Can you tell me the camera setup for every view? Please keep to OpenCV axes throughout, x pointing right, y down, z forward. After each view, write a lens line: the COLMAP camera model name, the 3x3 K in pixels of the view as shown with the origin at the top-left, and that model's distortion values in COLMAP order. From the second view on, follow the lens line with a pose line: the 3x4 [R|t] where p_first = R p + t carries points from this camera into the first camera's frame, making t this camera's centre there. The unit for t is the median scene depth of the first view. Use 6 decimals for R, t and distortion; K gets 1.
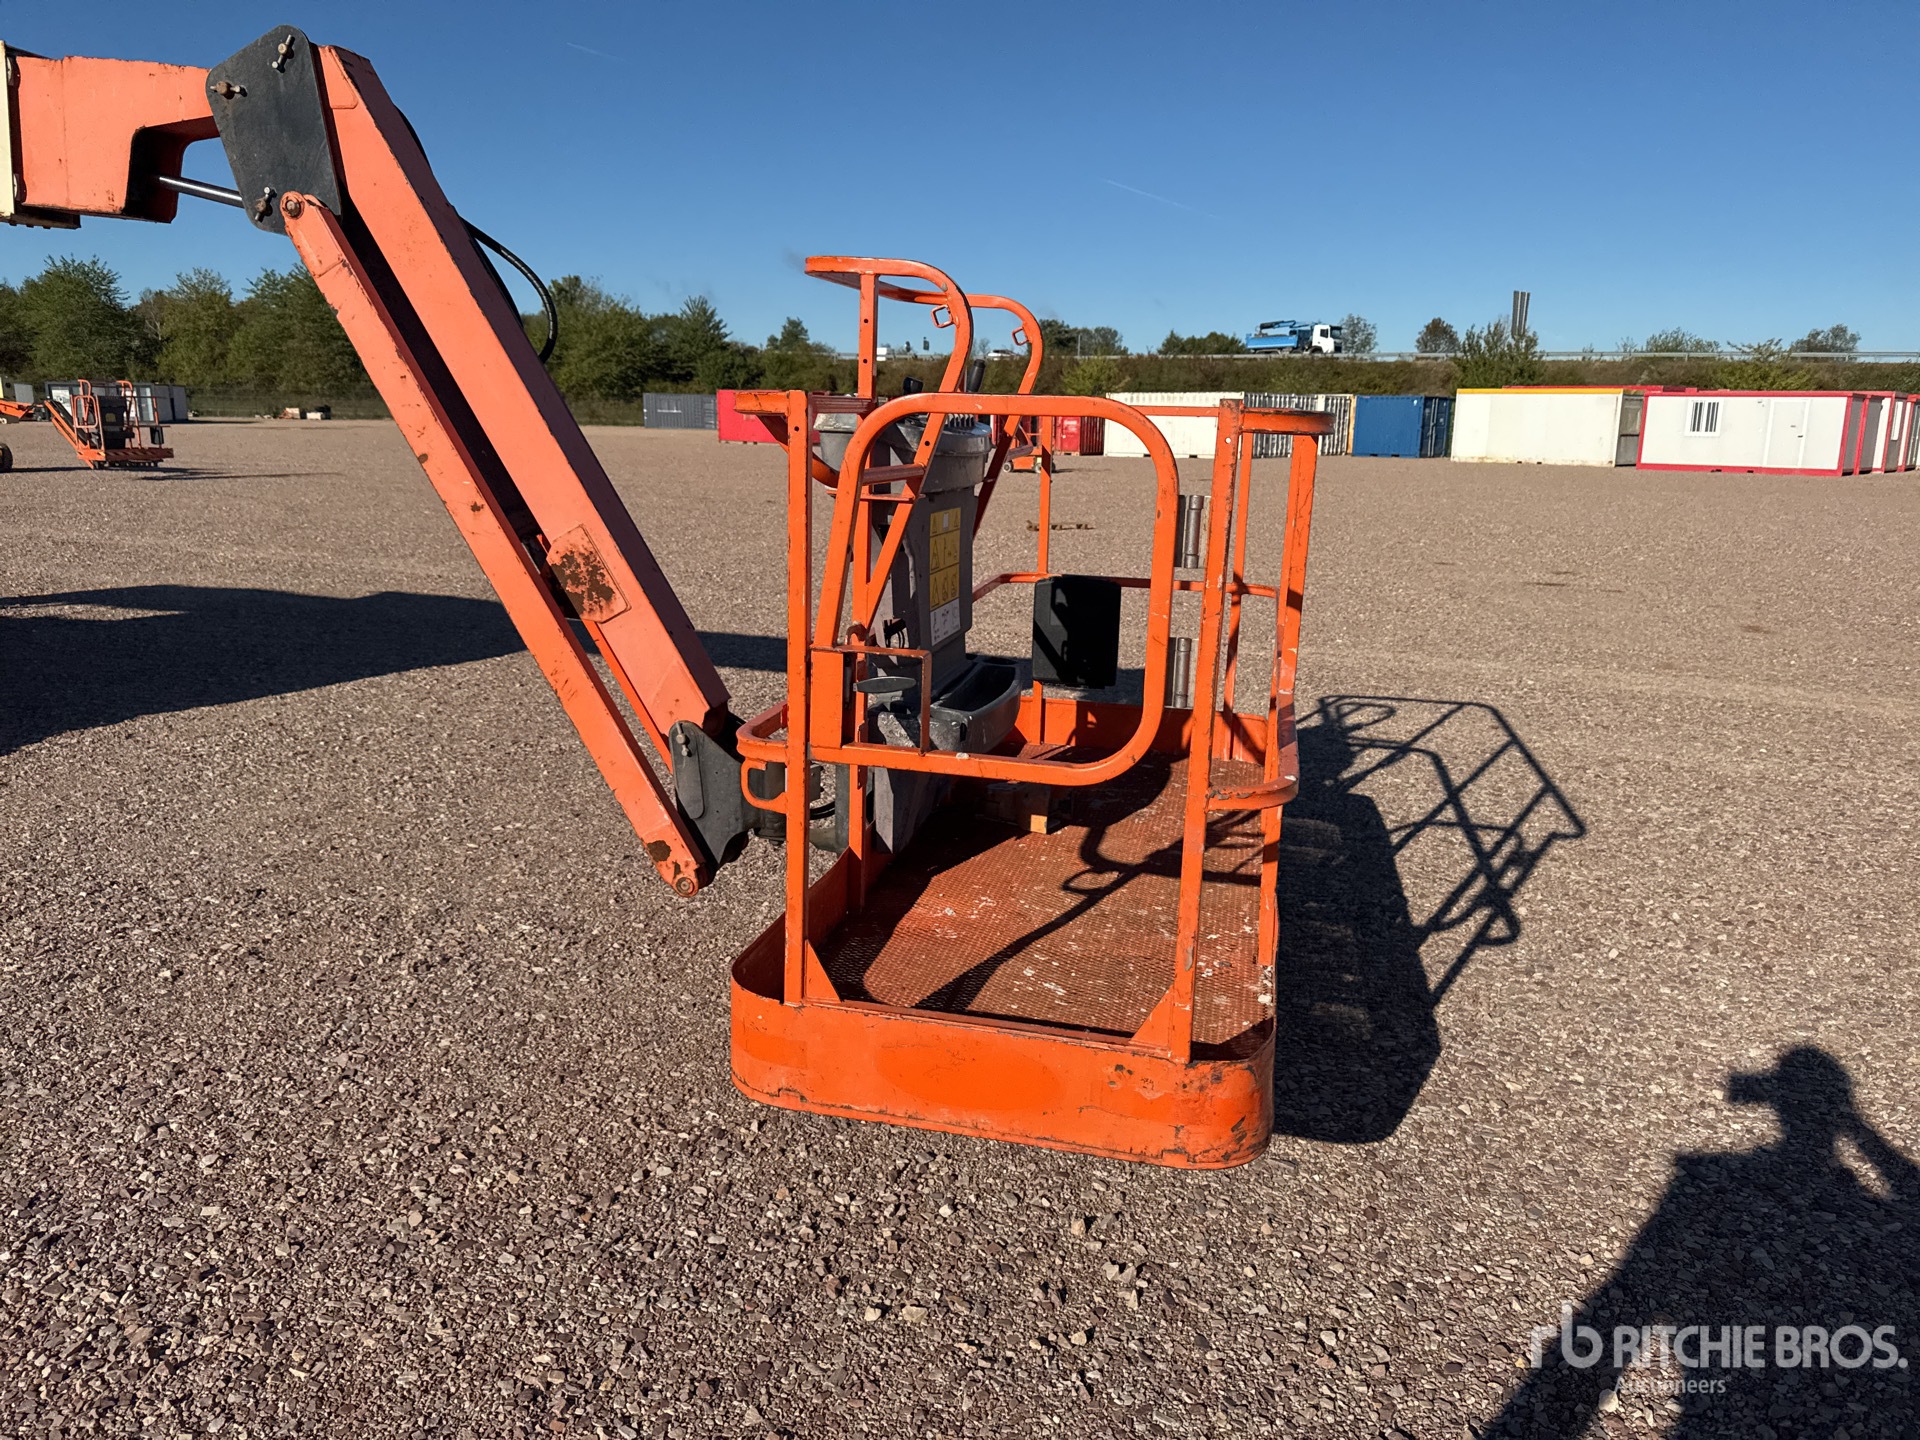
lens RADIAL K [[1339.6, 0, 942.1], [0, 1339.6, 714.0], [0, 0, 1]] dist [0.069098, -0.084763]
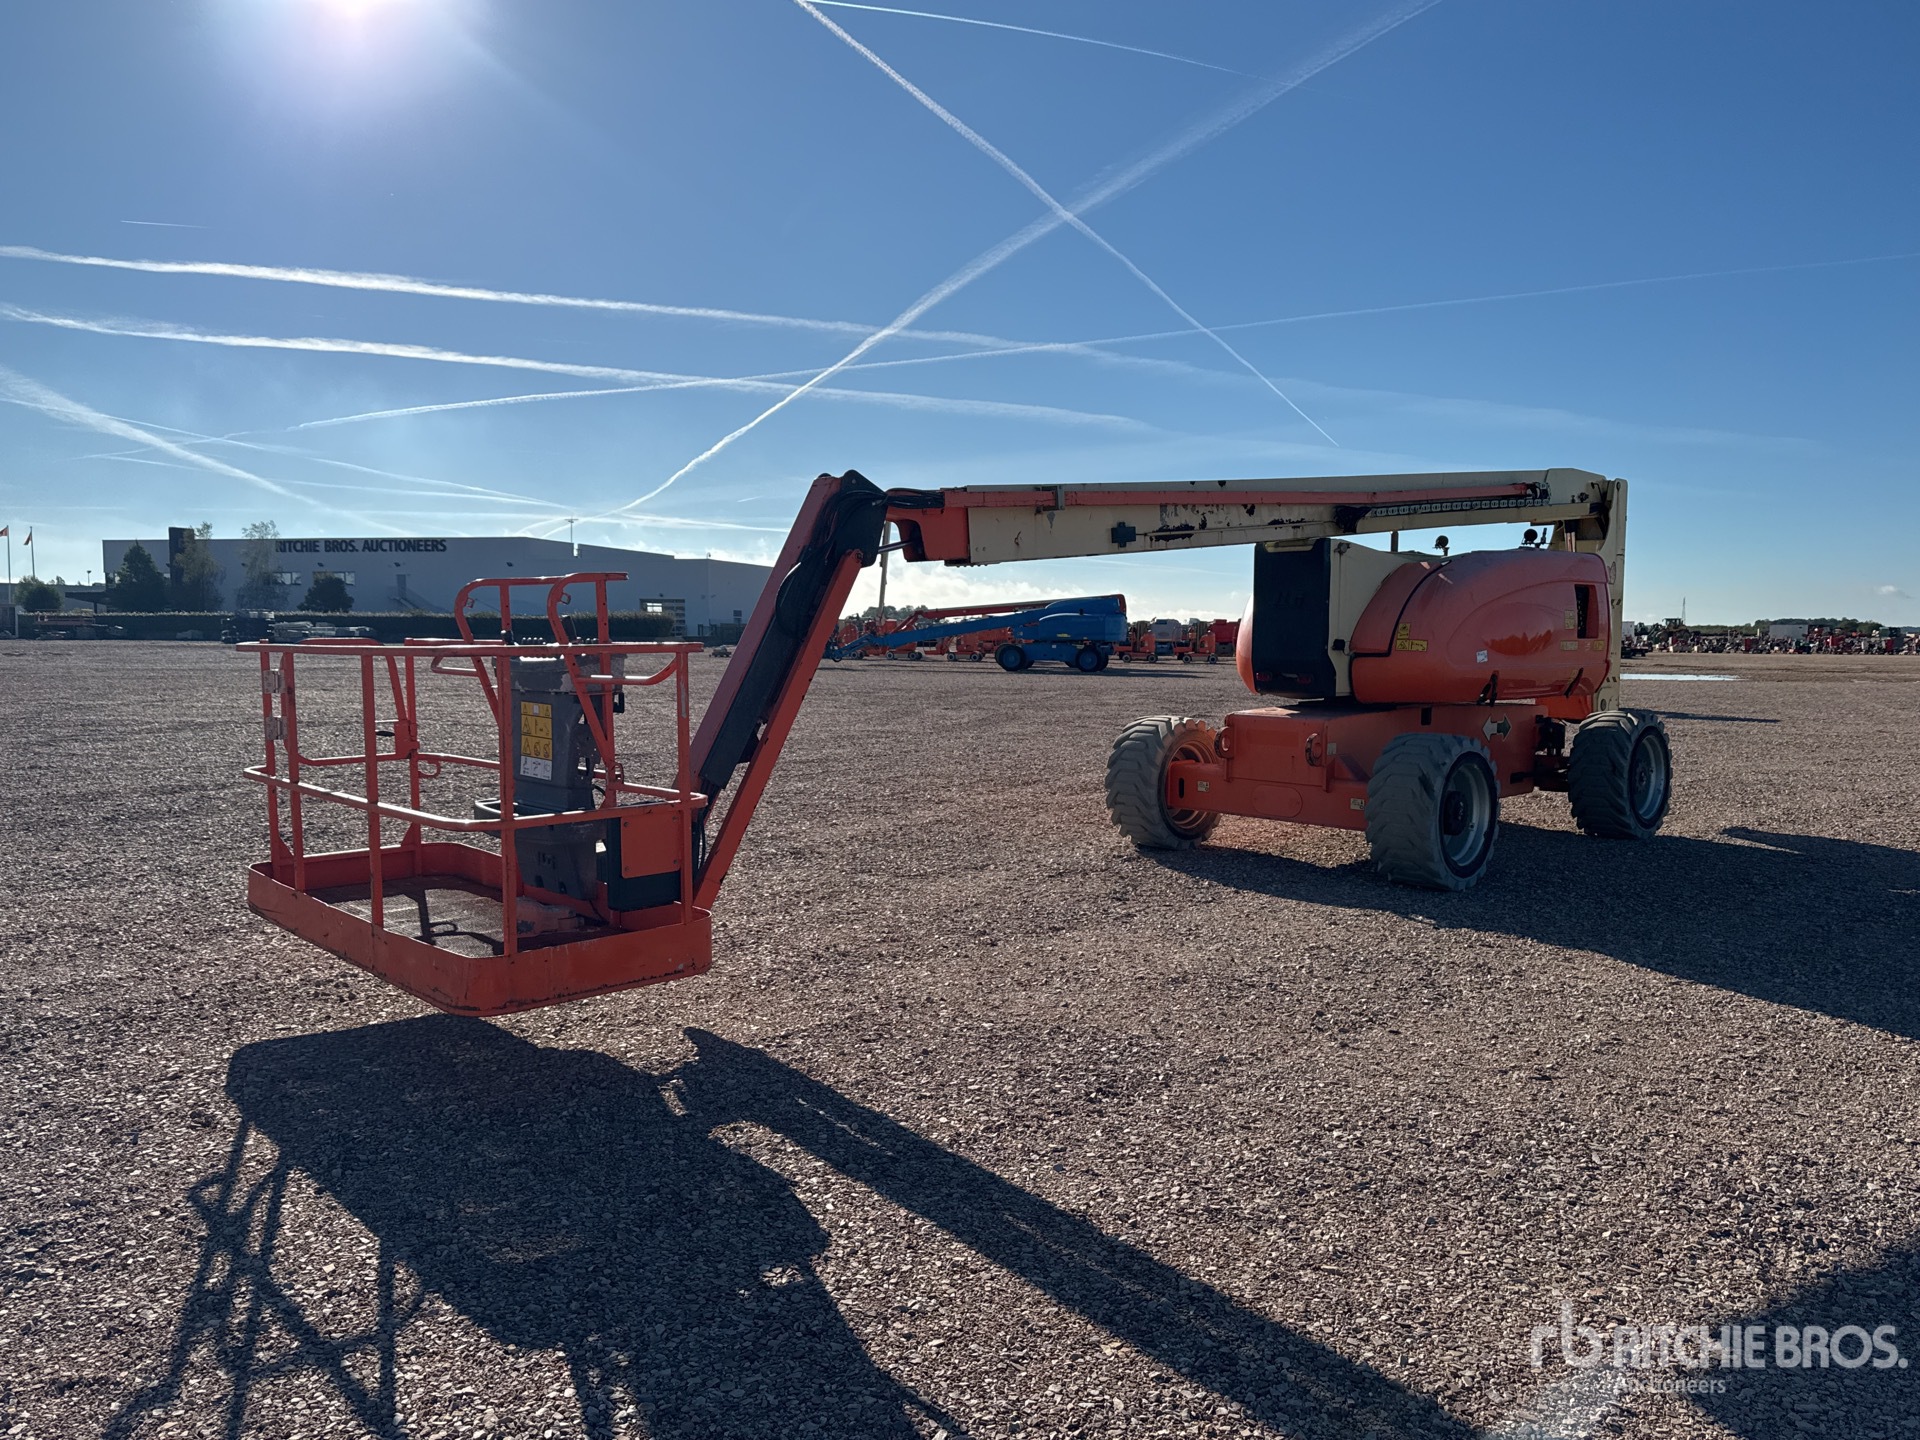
lens RADIAL K [[1364.1, 0, 960.0], [0, 1364.1, 720.0], [0, 0, 1]] dist [0.094549, -0.135141]
pose [[-0.564659, 0.035540, -0.824559, 0.071413], [-0.195527, 0.964870, 0.175485, -0.033782], [0.801829, 0.260313, -0.537873, 0.146870]]
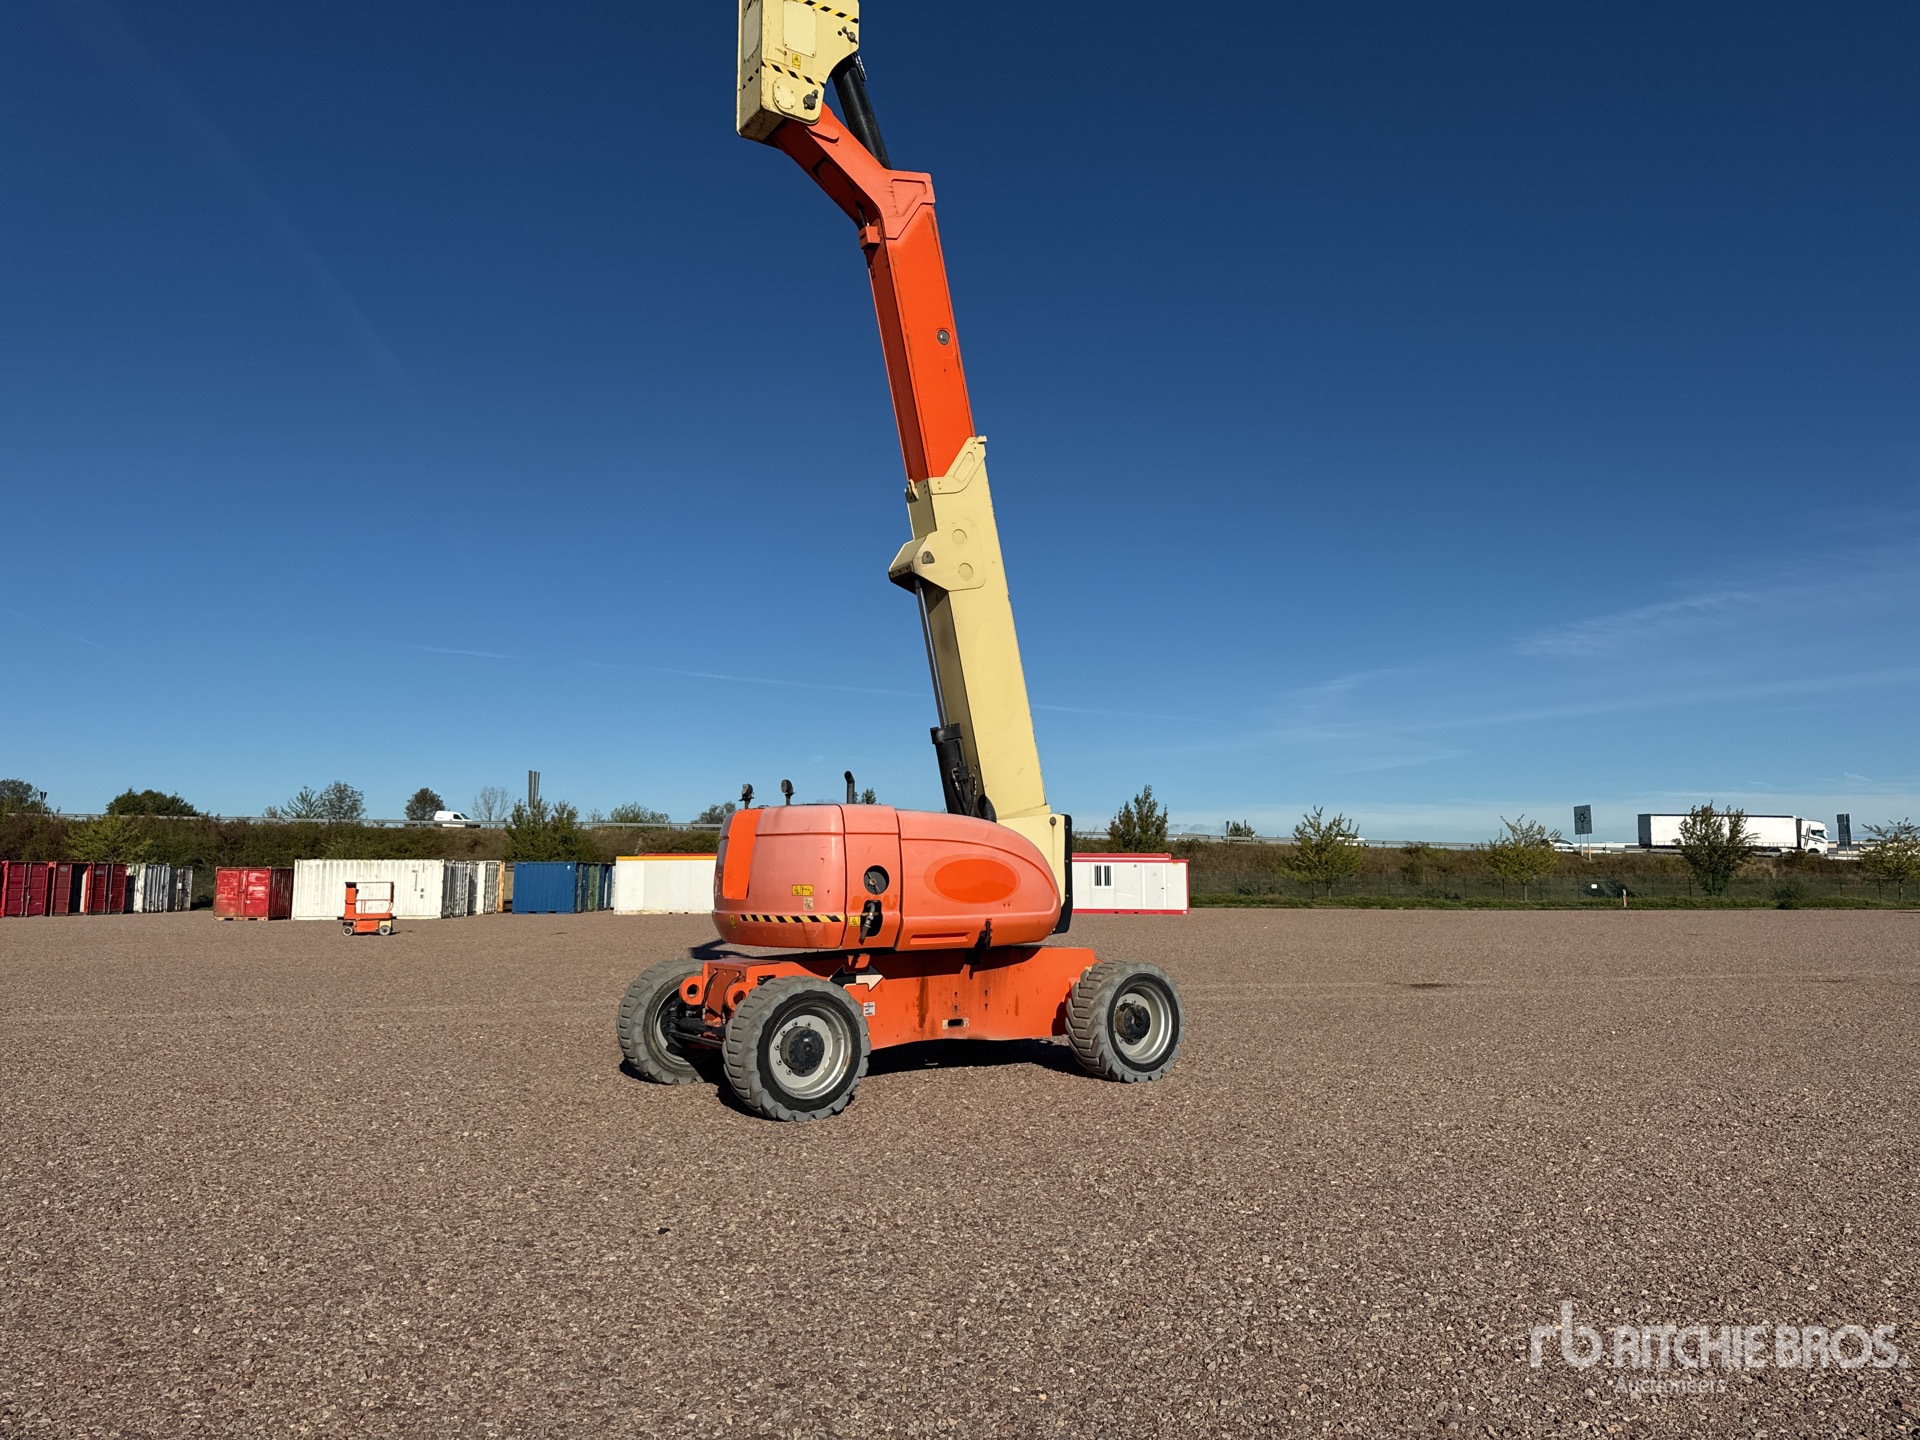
lens RADIAL K [[1337.9, 0, 942.1], [0, 1337.9, 712.0], [0, 0, 1]] dist [0.131028, -0.212842]
pose [[0.717520, 0.070822, 0.692928, -0.288106], [0.161447, 0.950816, -0.264357, 0.009435], [-0.677569, 0.301553, 0.670796, -0.075546]]
